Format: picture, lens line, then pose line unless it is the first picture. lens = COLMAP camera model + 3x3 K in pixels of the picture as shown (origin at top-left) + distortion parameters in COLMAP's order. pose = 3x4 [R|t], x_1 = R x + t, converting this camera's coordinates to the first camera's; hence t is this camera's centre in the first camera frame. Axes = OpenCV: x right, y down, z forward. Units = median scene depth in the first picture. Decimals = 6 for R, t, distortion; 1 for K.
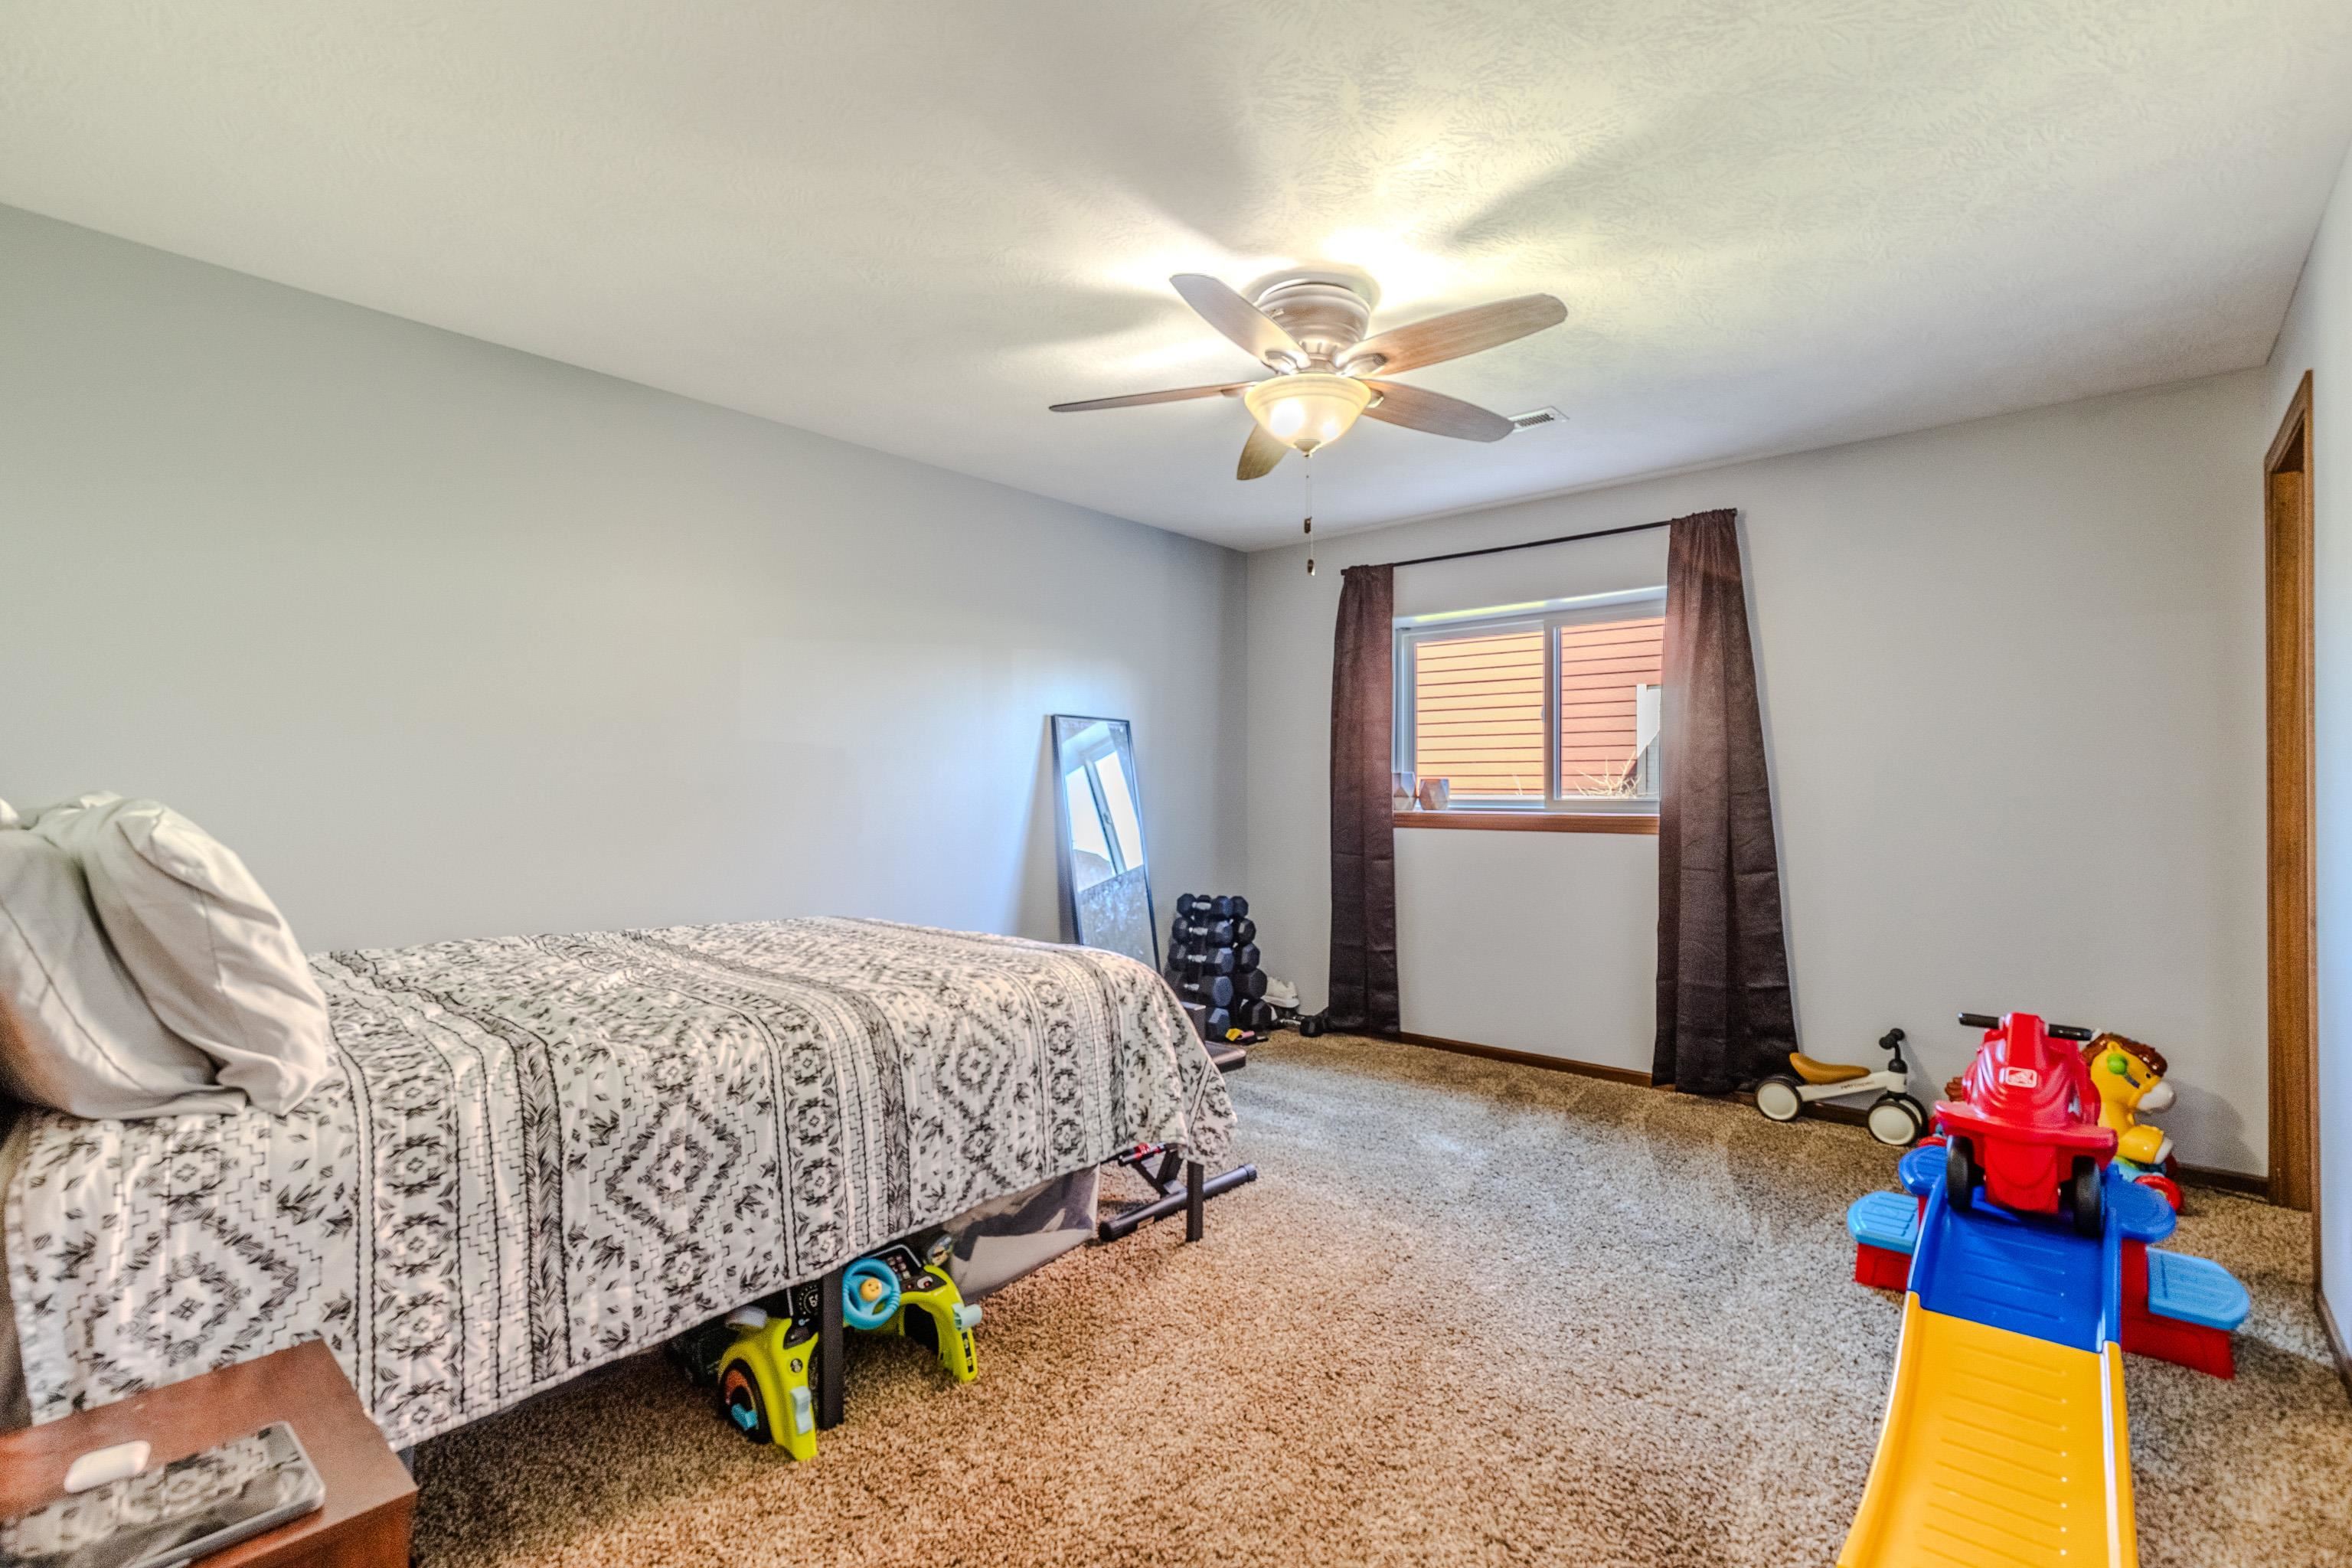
lens RADIAL K [[1072.0, 0, 1173.3], [0, 1072.0, 788.3], [0, 0, 1]] dist [0.005630, -0.000898]
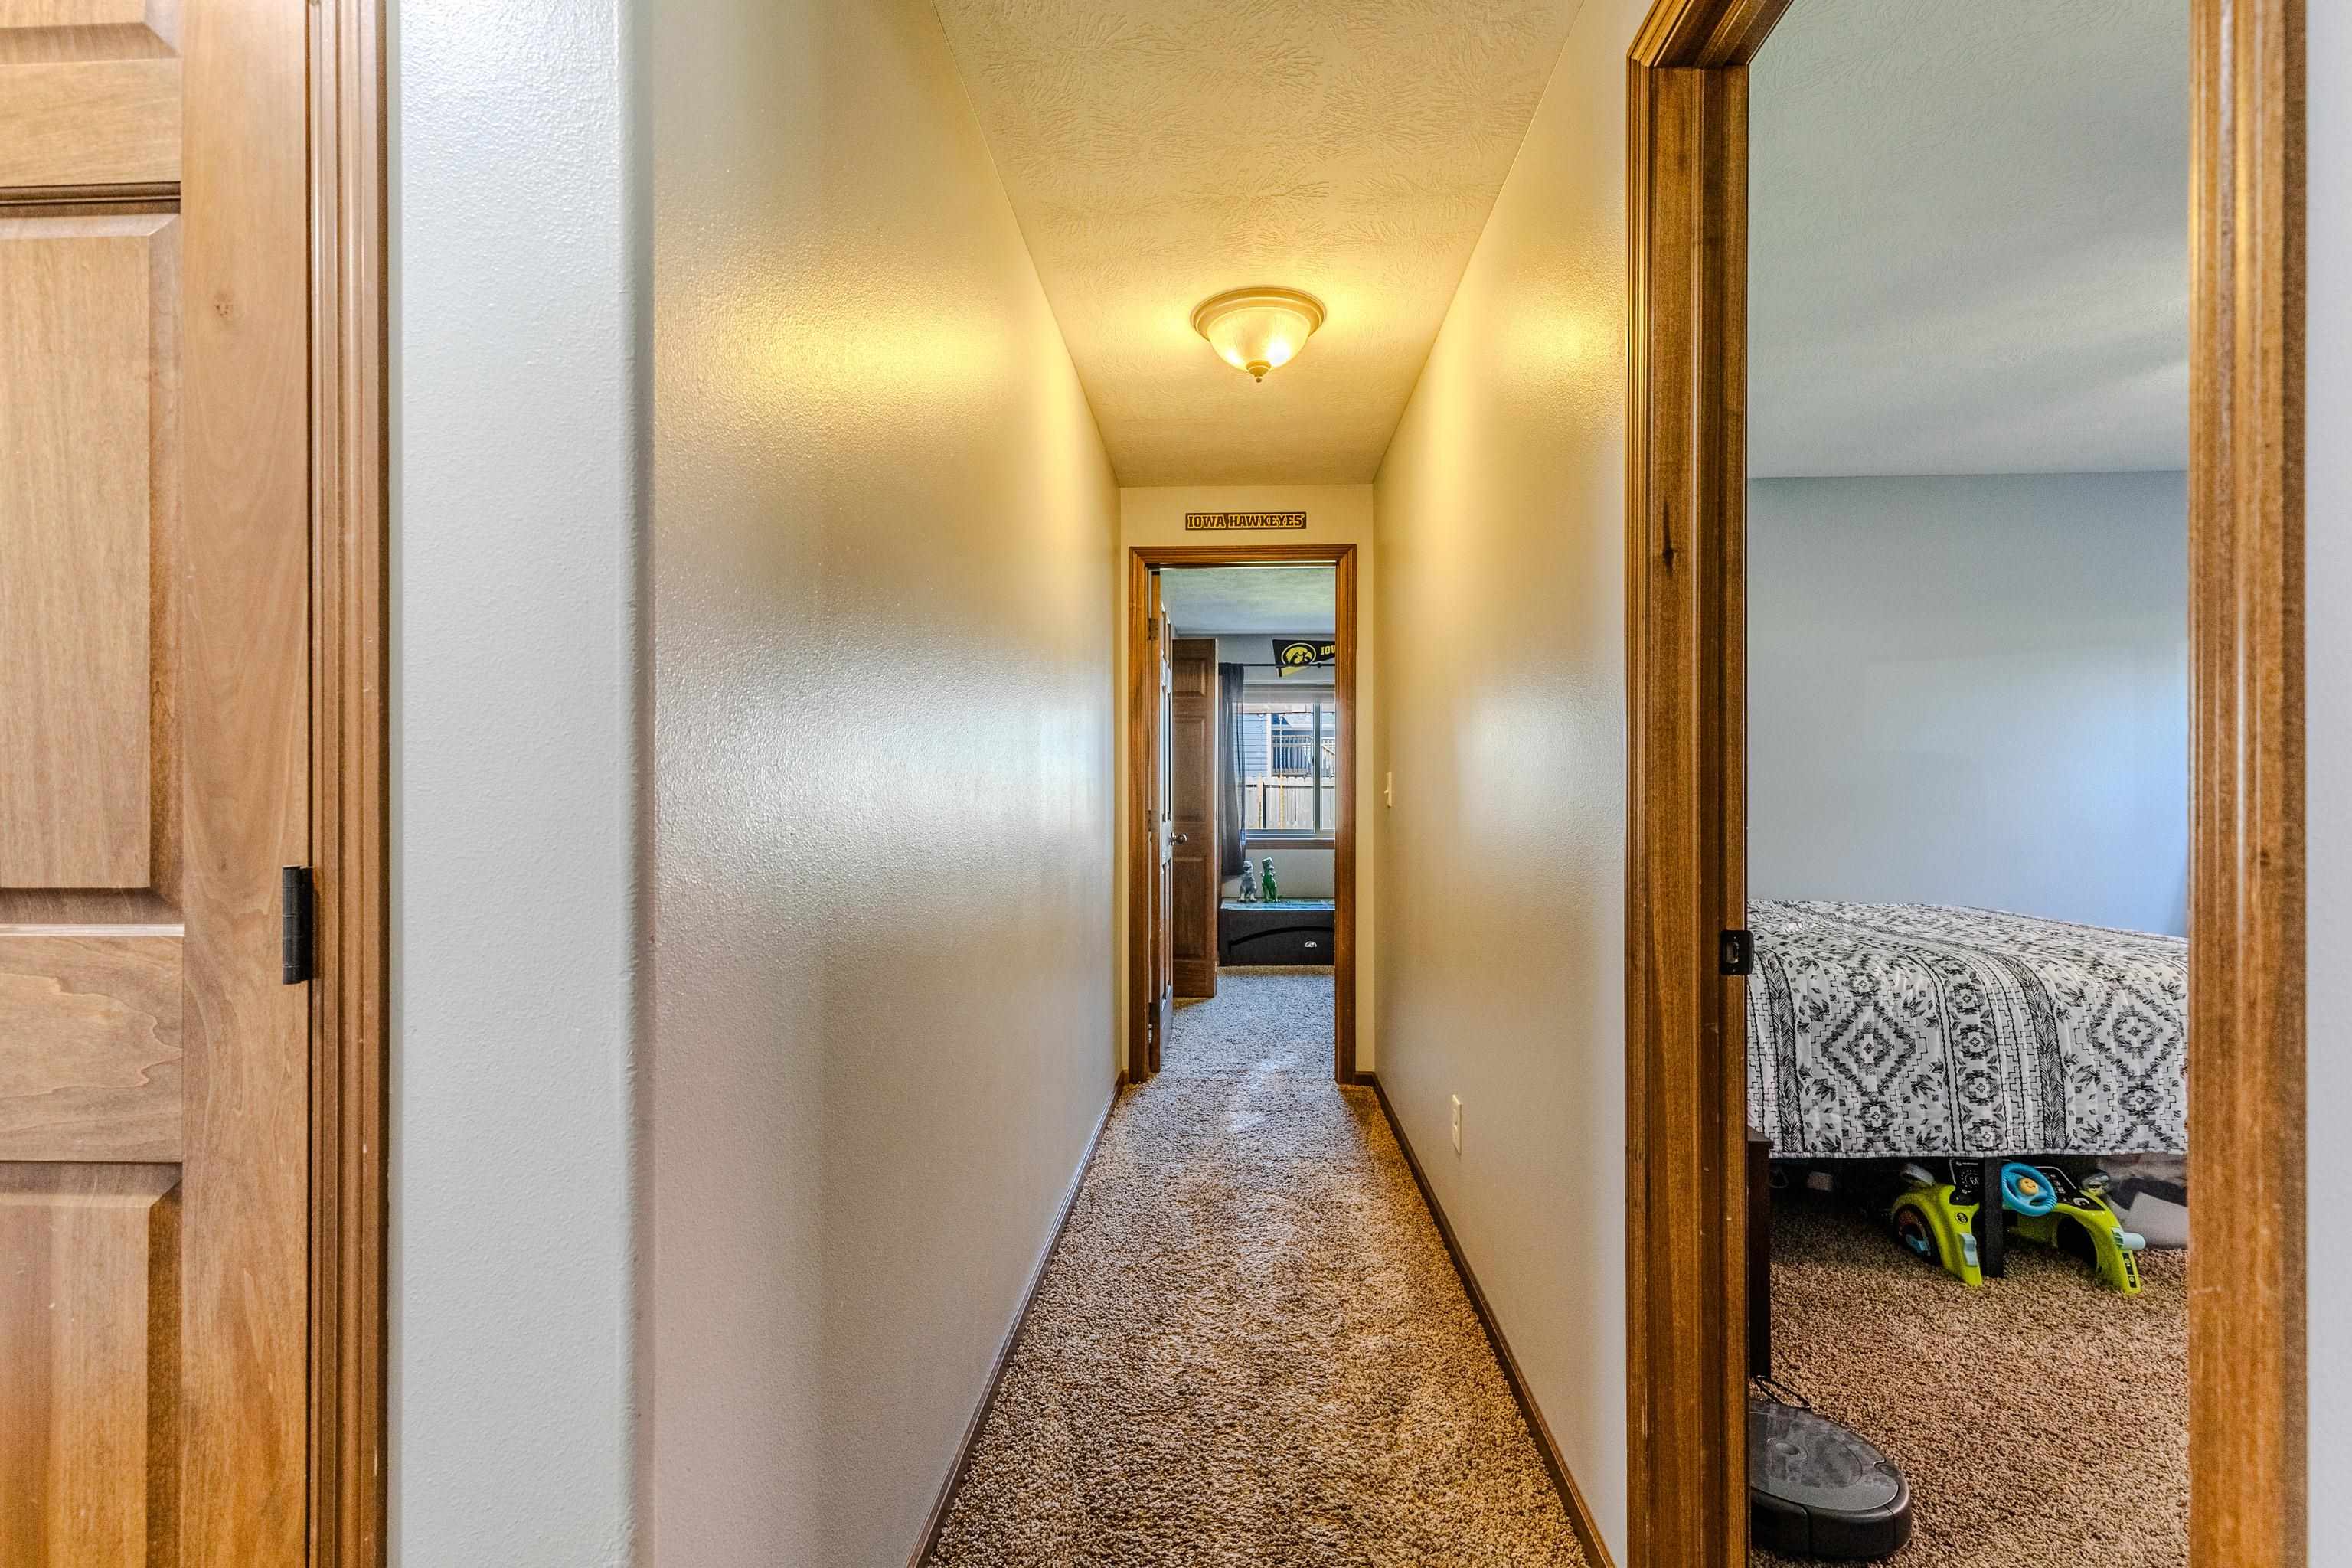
lens RADIAL K [[1072.0, 0, 1162.0], [0, 1072.0, 784.4], [0, 0, 1]] dist [0.005630, -0.000898]
pose [[0.614799, -0.007036, -0.788652, 0.100381], [0.002154, 0.999971, -0.007242, -0.001817], [0.788681, 0.002753, 0.614797, -0.619065]]
